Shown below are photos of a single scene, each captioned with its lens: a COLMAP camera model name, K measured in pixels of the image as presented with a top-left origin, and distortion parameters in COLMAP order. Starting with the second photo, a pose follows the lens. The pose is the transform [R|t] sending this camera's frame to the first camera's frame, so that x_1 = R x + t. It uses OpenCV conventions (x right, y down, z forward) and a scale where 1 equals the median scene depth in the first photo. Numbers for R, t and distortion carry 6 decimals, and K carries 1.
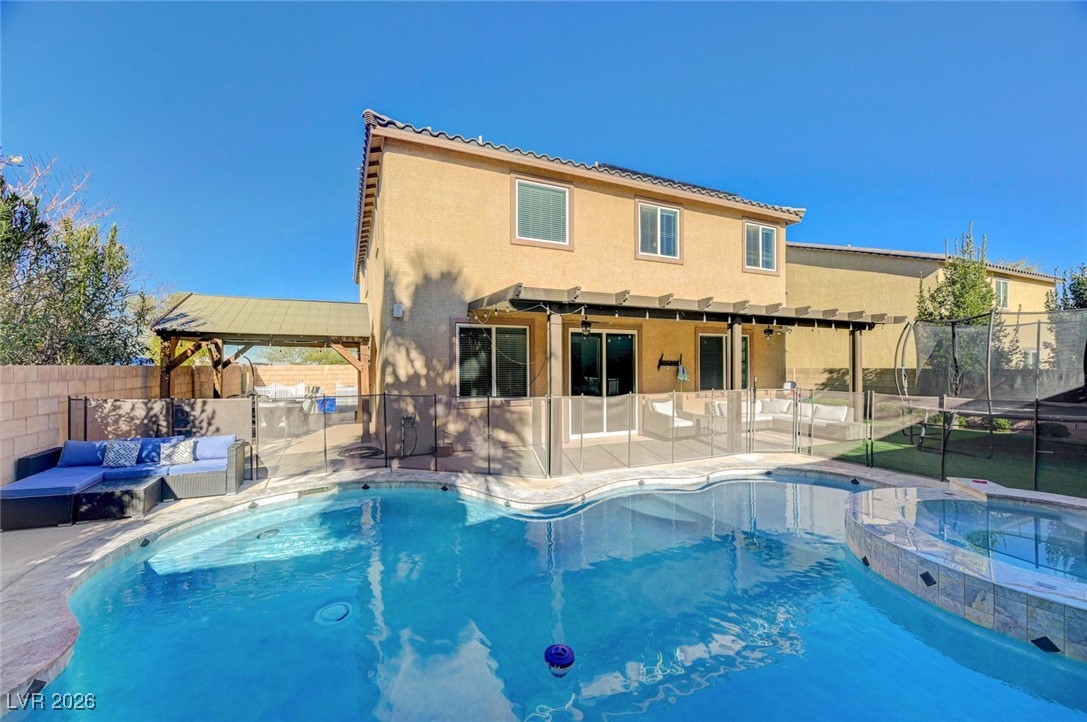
lens RADIAL K [[425.7, 0, 545.7], [0, 425.7, 366.1], [0, 0, 1]] dist [0.002053, 0.000724]
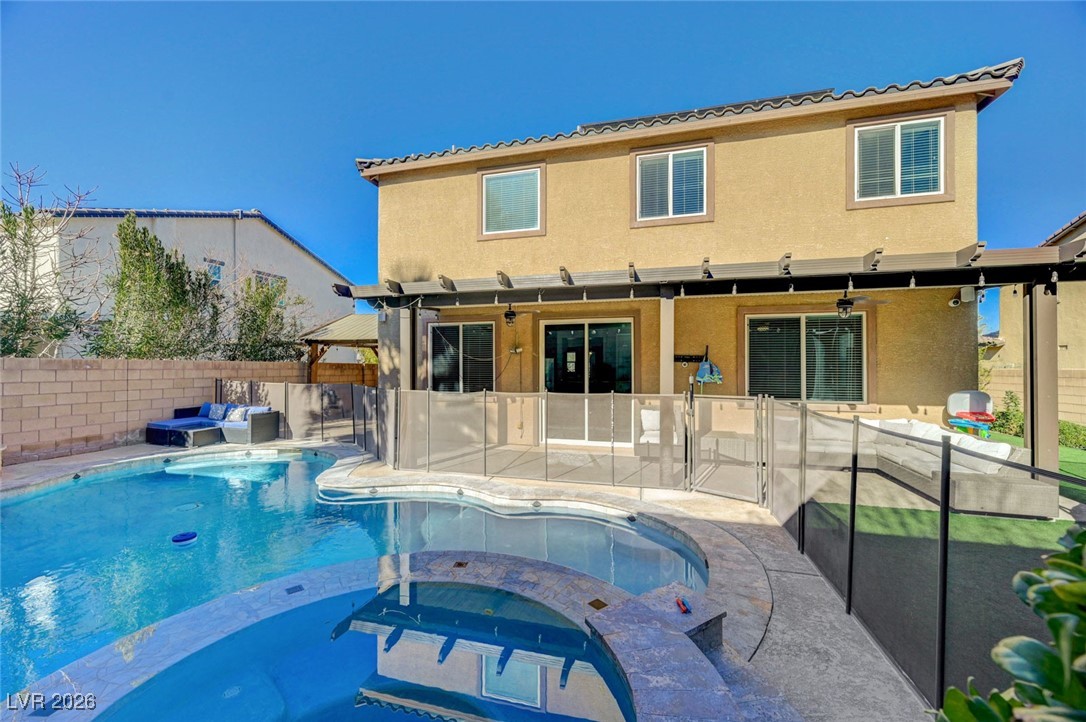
lens RADIAL K [[430.4, 0, 518.7], [0, 430.4, 362.8], [0, 0, 1]] dist [0.000347, 0.000317]
pose [[0.764243, 0.001176, -0.644927, 0.596015], [-0.003042, 0.999994, -0.001782, 0.003043], [0.644921, 0.003324, 0.764242, 0.258031]]
